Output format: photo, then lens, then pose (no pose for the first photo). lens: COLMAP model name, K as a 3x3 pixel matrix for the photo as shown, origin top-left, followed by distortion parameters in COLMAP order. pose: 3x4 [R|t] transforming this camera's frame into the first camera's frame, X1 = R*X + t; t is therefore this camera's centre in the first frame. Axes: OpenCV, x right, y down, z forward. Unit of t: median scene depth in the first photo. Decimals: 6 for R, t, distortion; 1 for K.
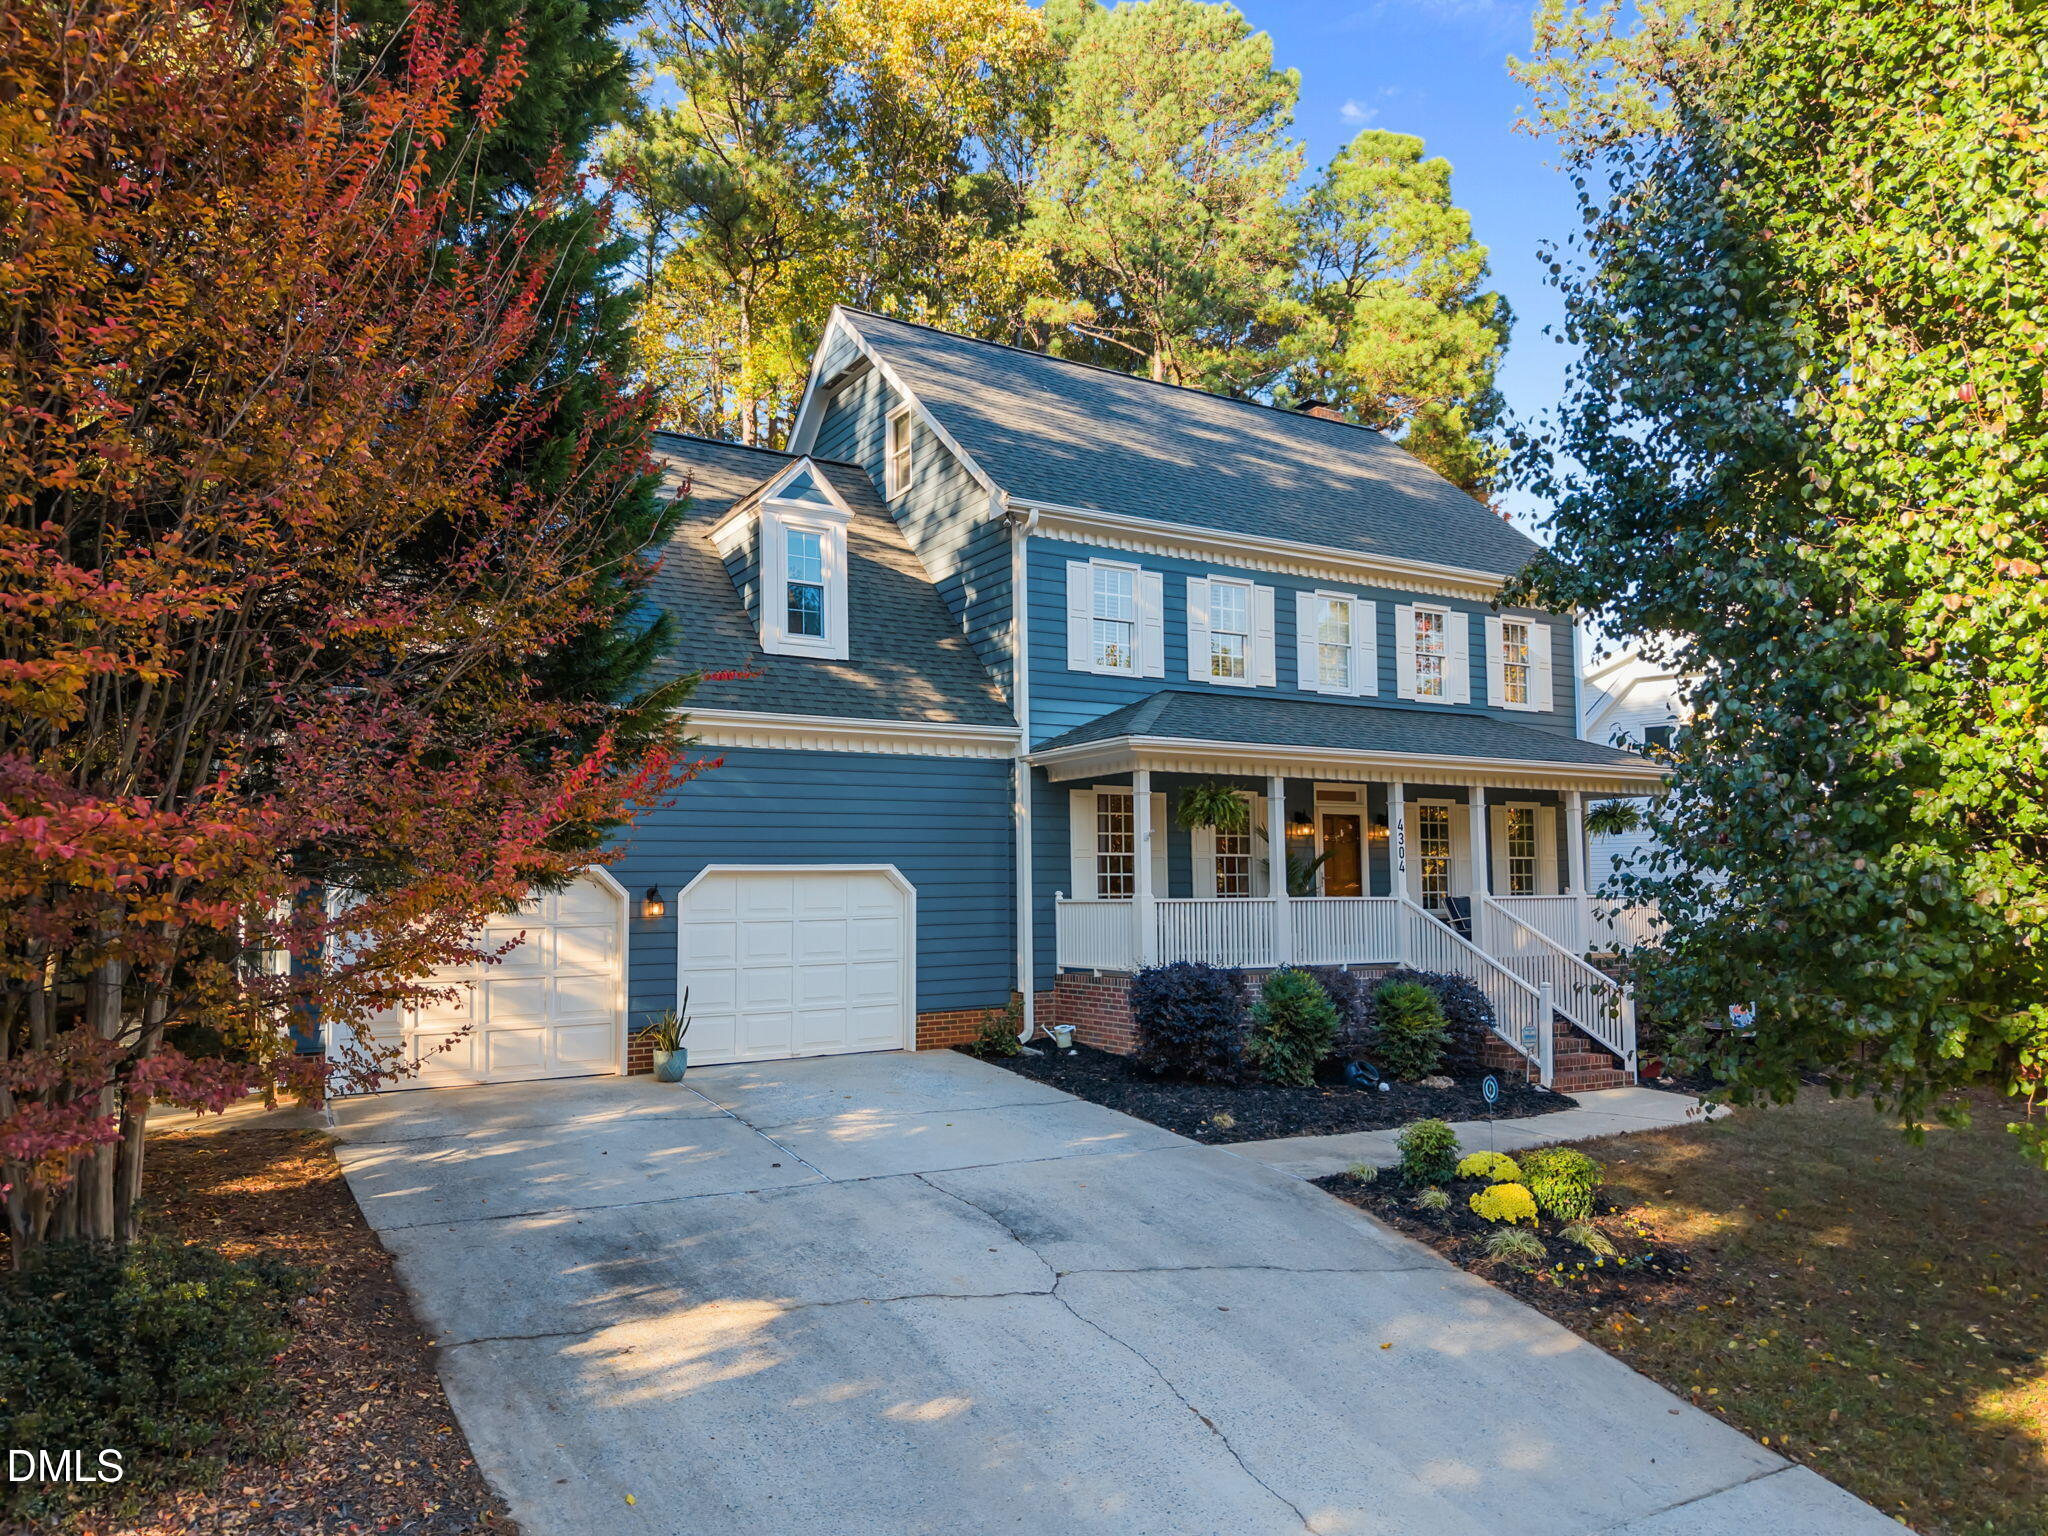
lens RADIAL K [[1478.6, 0, 1021.5], [0, 1478.6, 809.8], [0, 0, 1]] dist [0.026819, -0.056782]
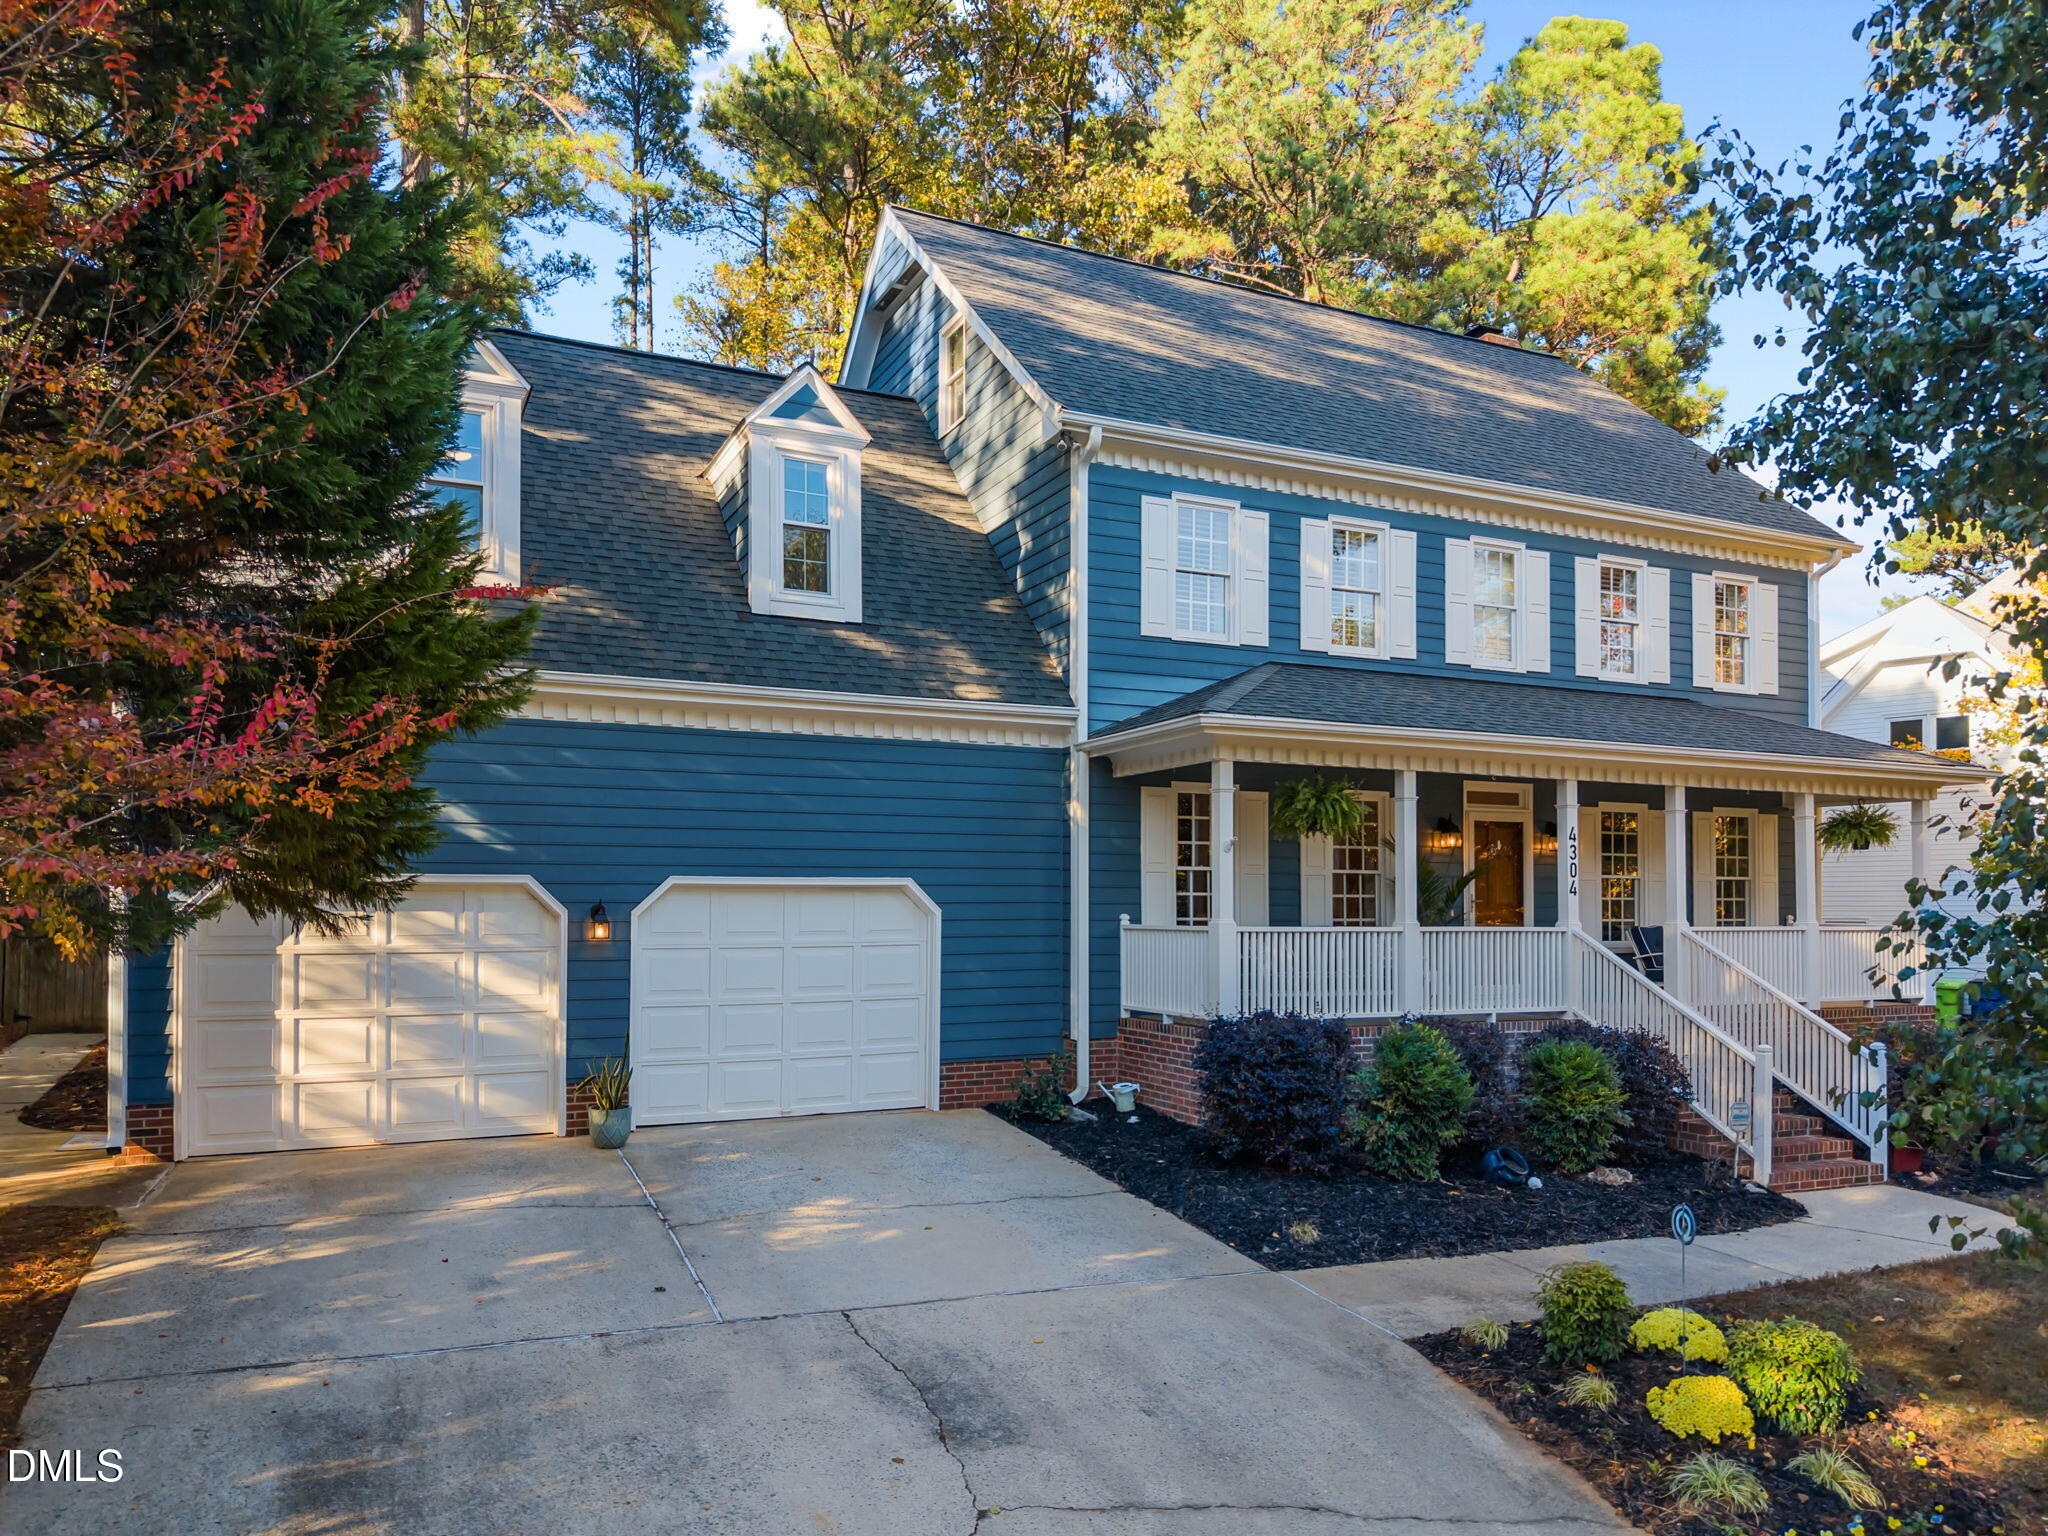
lens RADIAL K [[1477.8, 0, 1029.4], [0, 1477.8, 889.8], [0, 0, 1]] dist [0.001650, 0.002643]
pose [[0.993446, 0.012100, -0.113661, 0.066031], [-0.006876, 0.998907, 0.046237, 0.005725], [0.114096, -0.045152, 0.992443, 0.211614]]
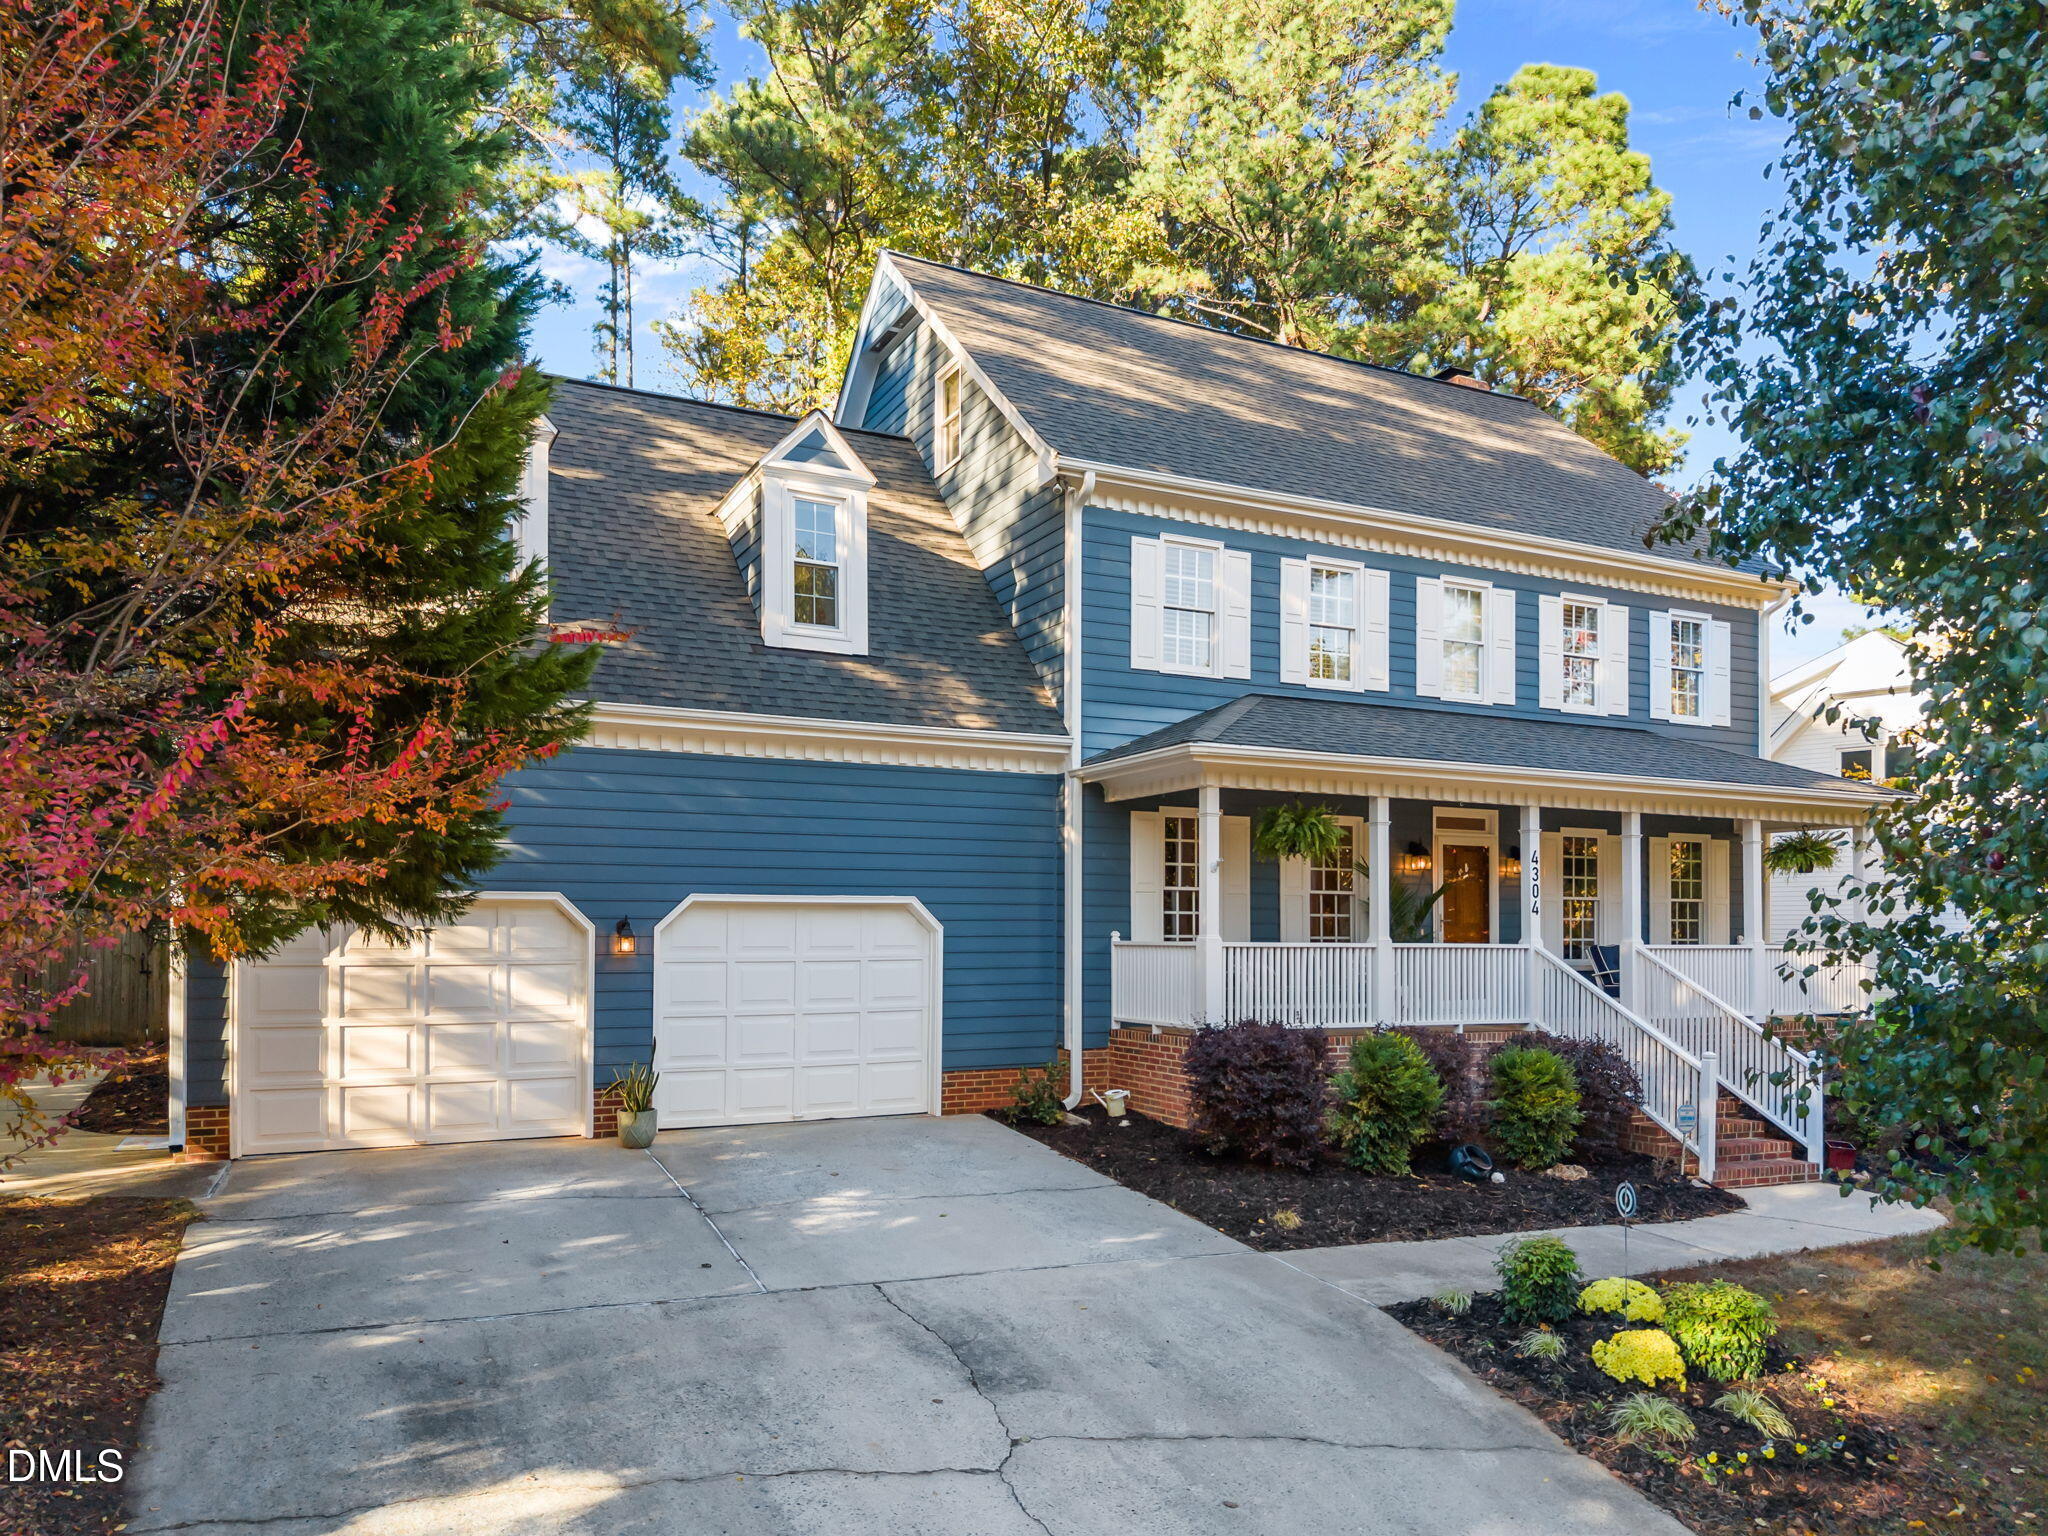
lens RADIAL K [[1497.2, 0, 1027.7], [0, 1497.2, 924.0], [0, 0, 1]] dist [0.008876, -0.011131]
pose [[0.995655, 0.014217, -0.092023, 0.055274], [-0.009607, 0.998686, 0.050345, 0.008497], [0.092618, -0.049242, 0.994483, 0.149847]]
